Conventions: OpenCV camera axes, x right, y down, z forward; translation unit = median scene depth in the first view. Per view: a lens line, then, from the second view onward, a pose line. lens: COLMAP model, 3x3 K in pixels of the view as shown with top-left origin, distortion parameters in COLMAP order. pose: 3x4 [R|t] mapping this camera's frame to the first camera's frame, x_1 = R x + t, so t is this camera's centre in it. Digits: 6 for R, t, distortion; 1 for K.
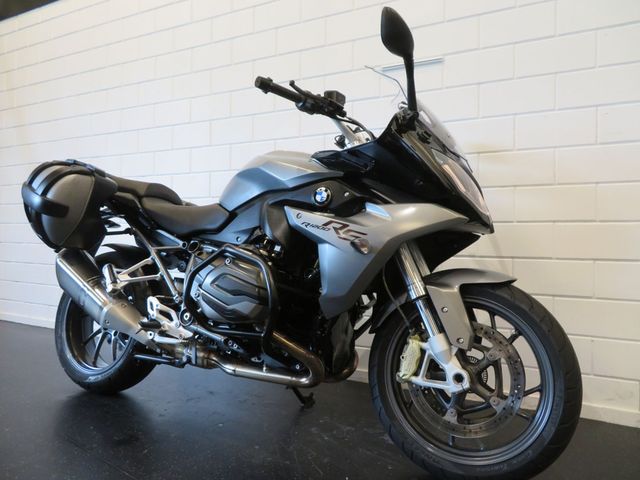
lens RADIAL K [[458.2, 0, 320.0], [0, 458.2, 240.0], [0, 0, 1]] dist [-0.014072, -0.002101]
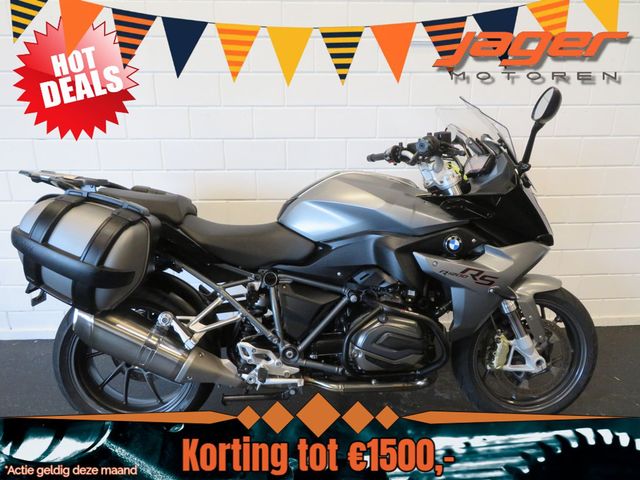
lens RADIAL K [[458.2, 0, 320.0], [0, 458.2, 240.0], [0, 0, 1]] dist [-0.014072, -0.002101]
pose [[0.866227, -0.170665, 0.469599, -0.771651], [0.010230, 0.945717, 0.324829, -0.455775], [-0.499545, -0.276572, 0.820952, 0.259323]]
